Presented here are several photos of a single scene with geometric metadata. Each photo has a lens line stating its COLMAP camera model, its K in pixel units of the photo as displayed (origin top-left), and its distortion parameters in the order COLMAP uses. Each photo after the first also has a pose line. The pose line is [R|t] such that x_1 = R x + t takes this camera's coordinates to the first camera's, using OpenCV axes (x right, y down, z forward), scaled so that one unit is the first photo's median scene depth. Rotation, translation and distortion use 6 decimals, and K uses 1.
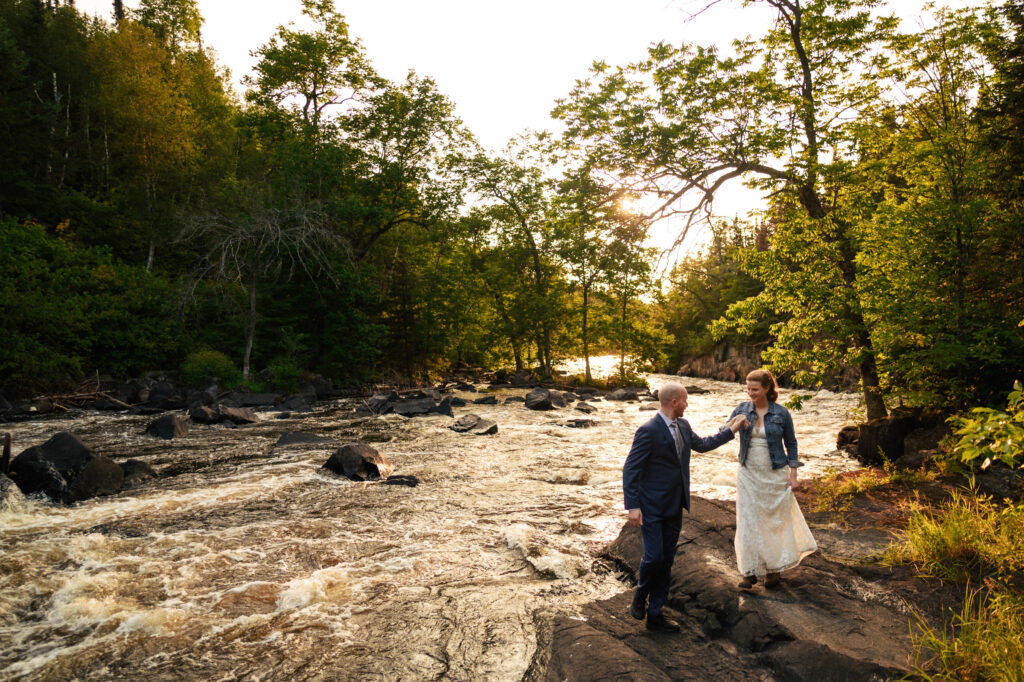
lens RADIAL K [[712.3, 0, 512.0], [0, 712.3, 341.0], [0, 0, 1]] dist [-0.007161, 0.002084]
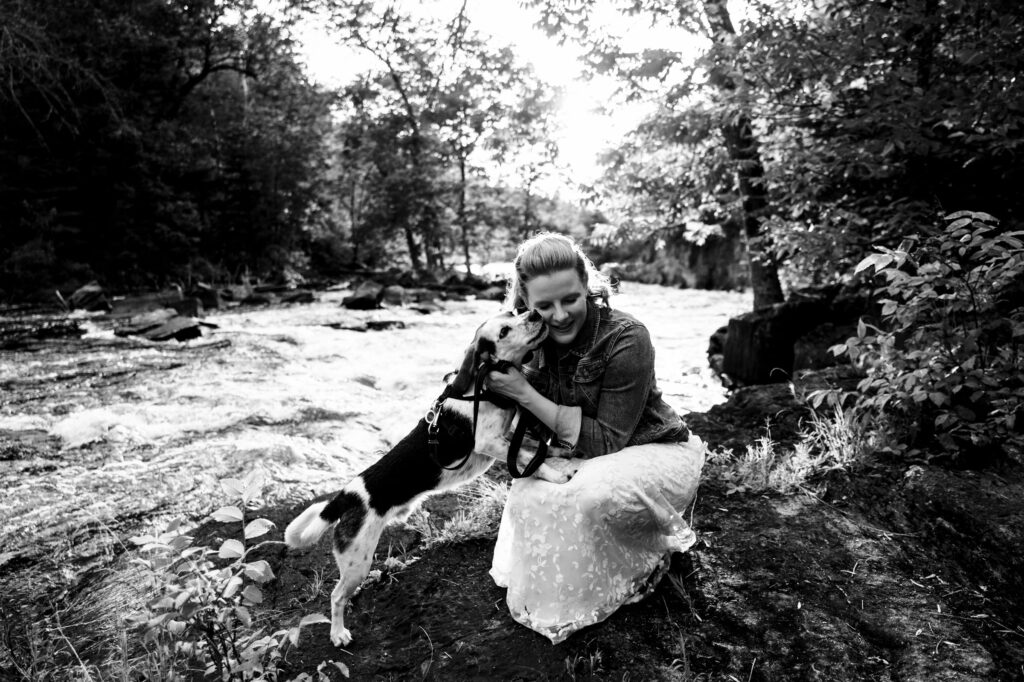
lens RADIAL K [[712.3, 0, 512.0], [0, 712.3, 341.0], [0, 0, 1]] dist [-0.007161, 0.002084]
pose [[0.998503, -0.000104, 0.054705, 0.138351], [-0.006679, 0.992286, 0.123790, 0.031833], [-0.054296, -0.123970, 0.990799, 0.219369]]
